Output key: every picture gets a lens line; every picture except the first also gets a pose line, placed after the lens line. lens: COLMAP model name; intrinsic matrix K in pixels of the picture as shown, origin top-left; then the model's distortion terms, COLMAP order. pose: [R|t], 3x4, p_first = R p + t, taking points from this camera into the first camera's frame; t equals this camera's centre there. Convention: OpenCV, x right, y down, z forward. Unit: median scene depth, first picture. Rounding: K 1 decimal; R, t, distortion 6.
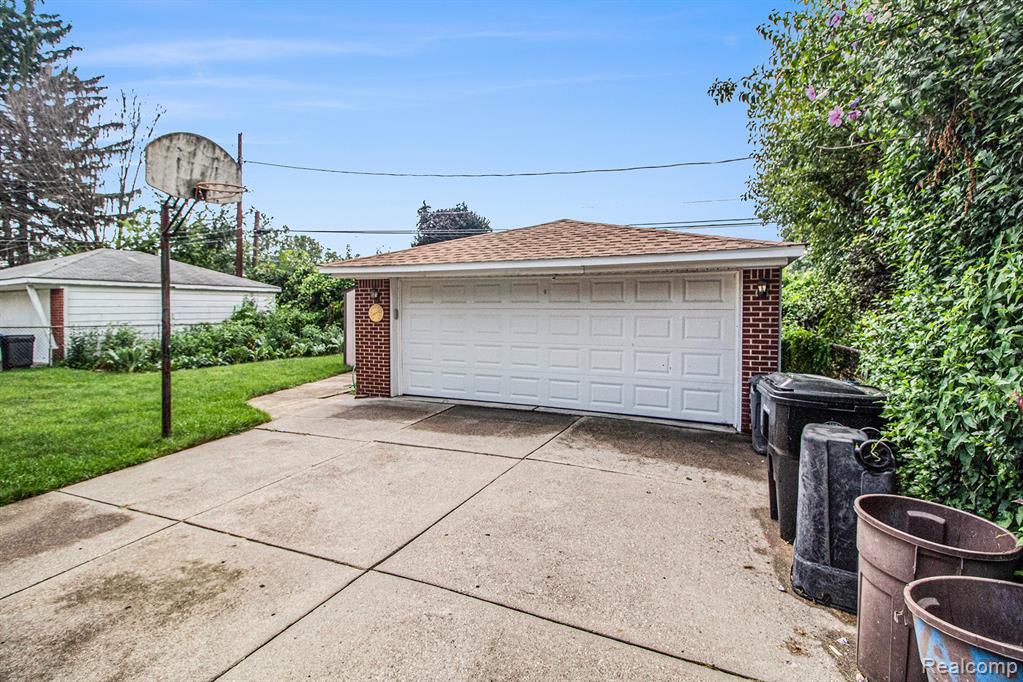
lens RADIAL K [[474.7, 0, 519.1], [0, 474.7, 321.6], [0, 0, 1]] dist [0.001506, -0.011037]
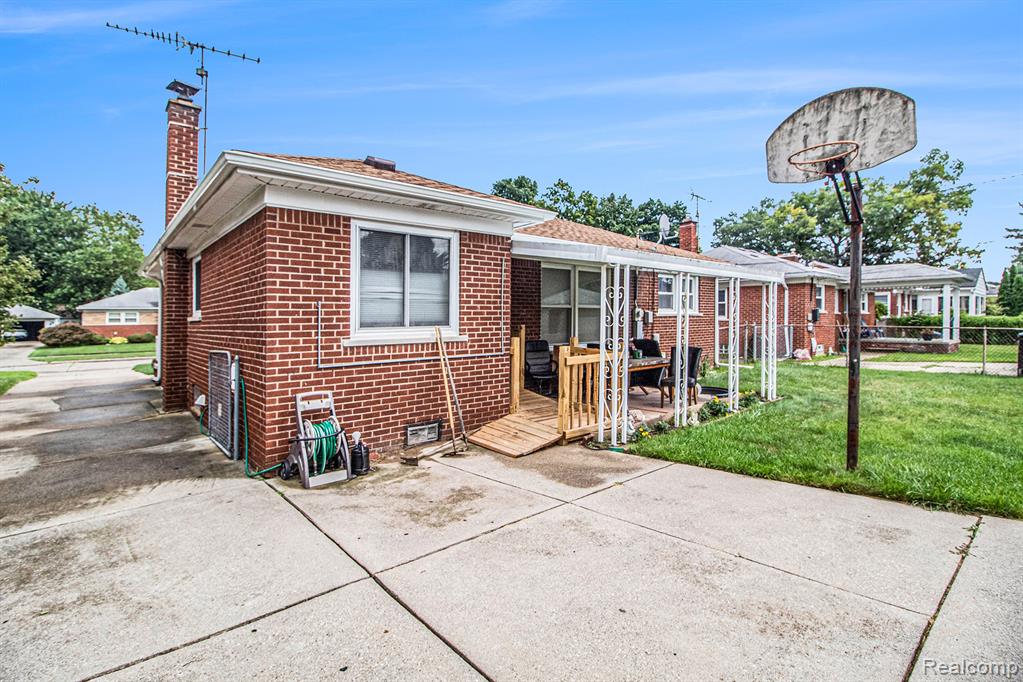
lens RADIAL K [[474.7, 0, 519.1], [0, 474.7, 321.6], [0, 0, 1]] dist [0.001506, -0.011037]
pose [[-0.399855, 0.013374, -0.916481, 0.388499], [-0.009862, 0.999773, 0.018892, -0.041617], [0.916525, 0.016592, -0.399632, 1.328482]]
